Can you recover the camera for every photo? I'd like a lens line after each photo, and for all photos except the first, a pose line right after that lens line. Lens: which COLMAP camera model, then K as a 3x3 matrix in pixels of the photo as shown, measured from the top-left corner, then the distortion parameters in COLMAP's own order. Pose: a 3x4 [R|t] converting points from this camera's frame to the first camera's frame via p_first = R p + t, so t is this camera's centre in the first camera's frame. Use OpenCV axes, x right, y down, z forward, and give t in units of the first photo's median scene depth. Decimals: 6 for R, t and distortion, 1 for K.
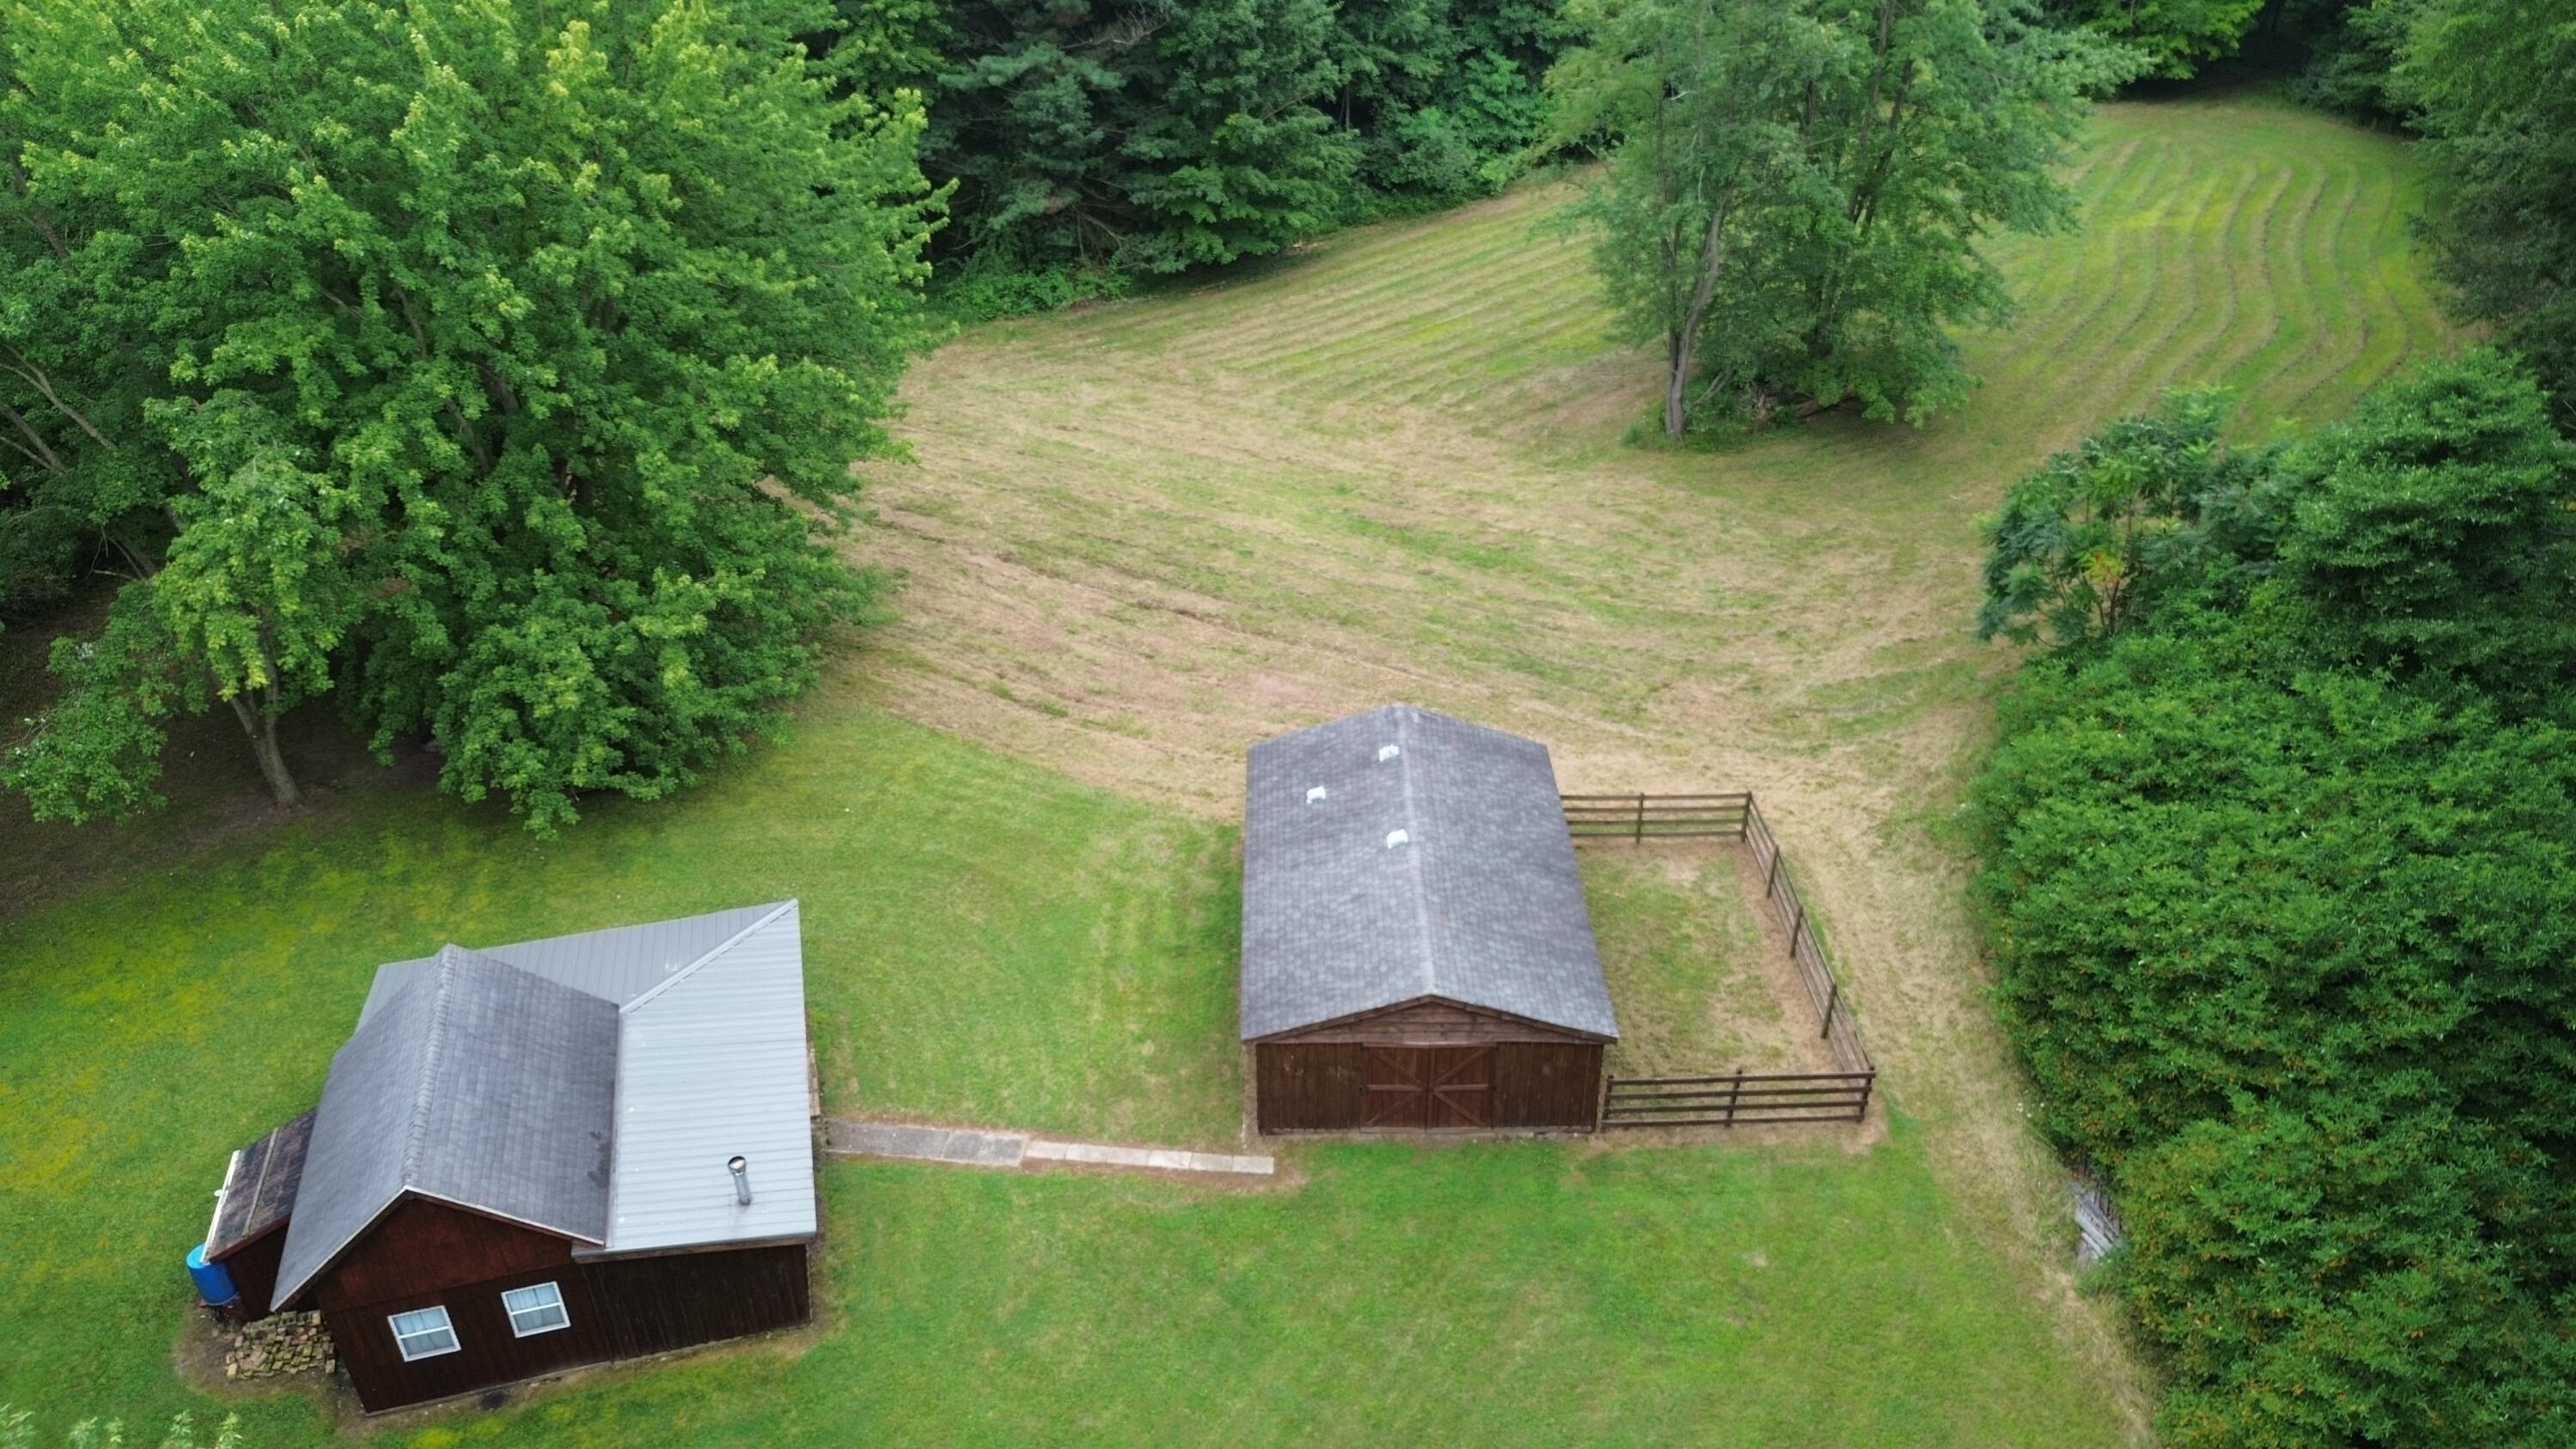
lens RADIAL K [[1820.1, 0, 1299.7], [0, 1820.1, 710.1], [0, 0, 1]] dist [0.058585, -0.053584]
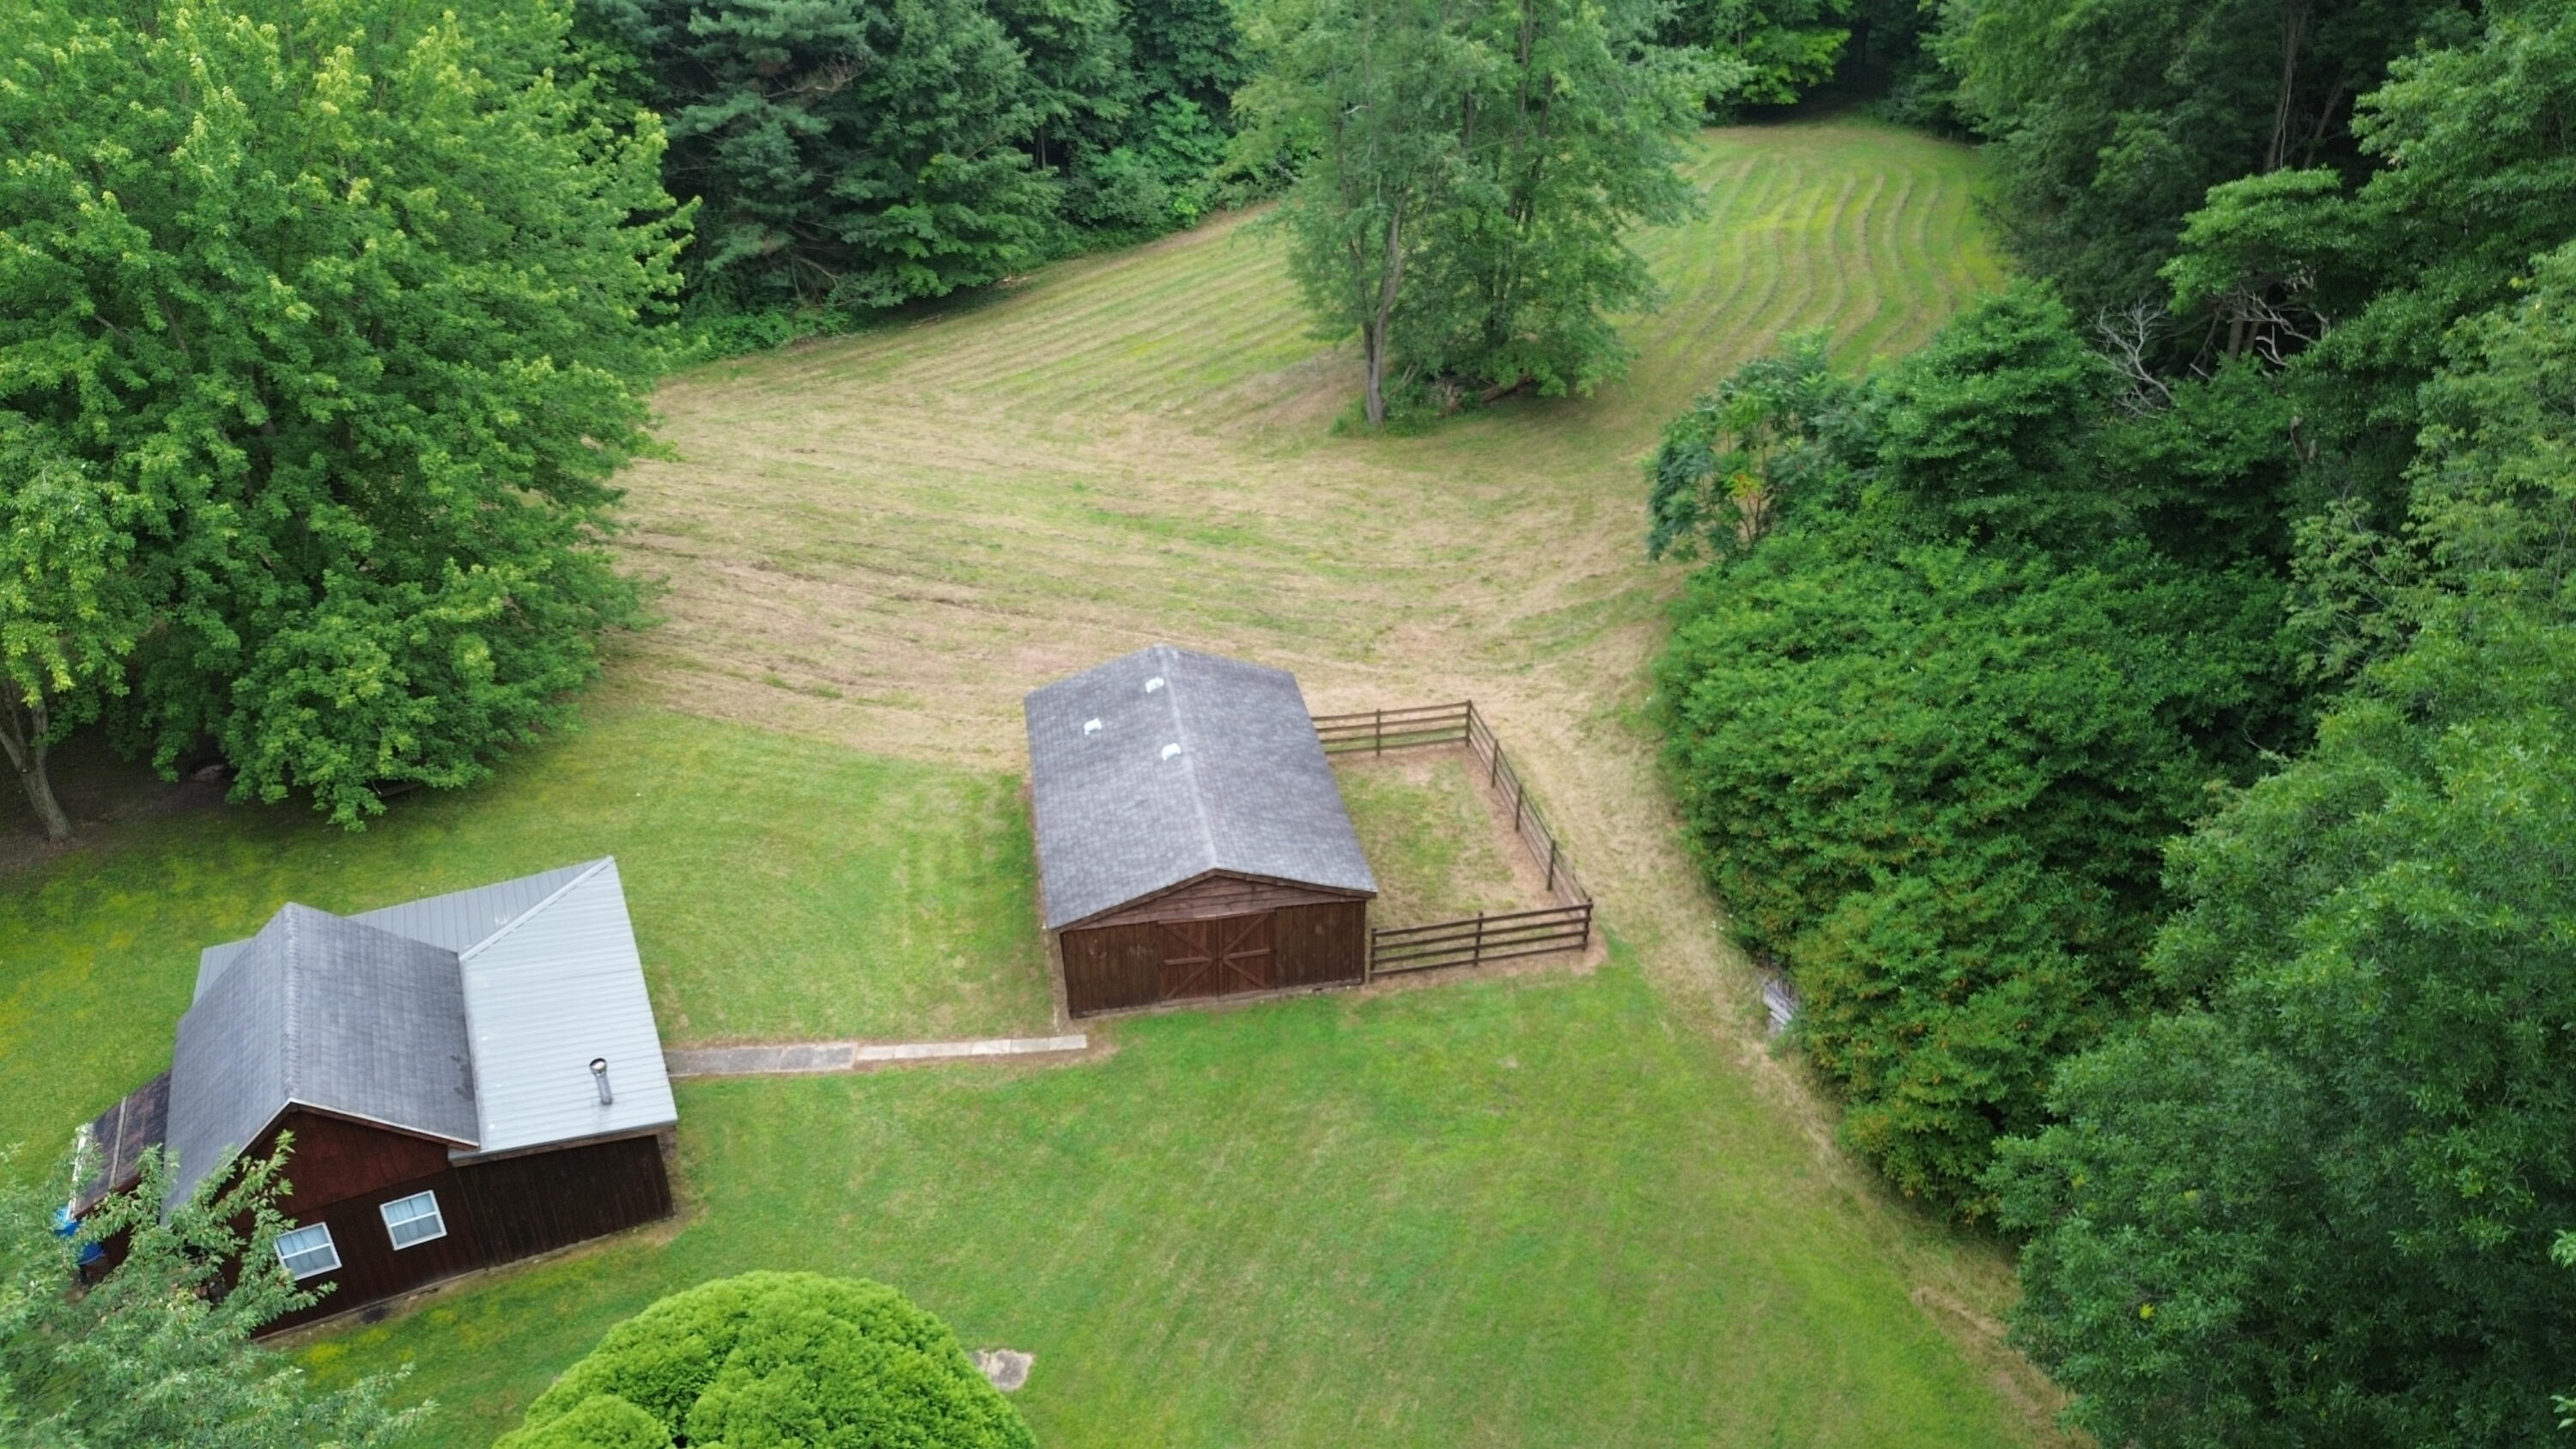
lens RADIAL K [[1820.1, 0, 1291.6], [0, 1820.1, 717.7], [0, 0, 1]] dist [0.058585, -0.053584]
pose [[0.985729, -0.081638, 0.147219, -0.034419], [0.086249, 0.995955, -0.025203, 0.081711], [-0.144566, 0.037541, 0.988783, -0.116192]]
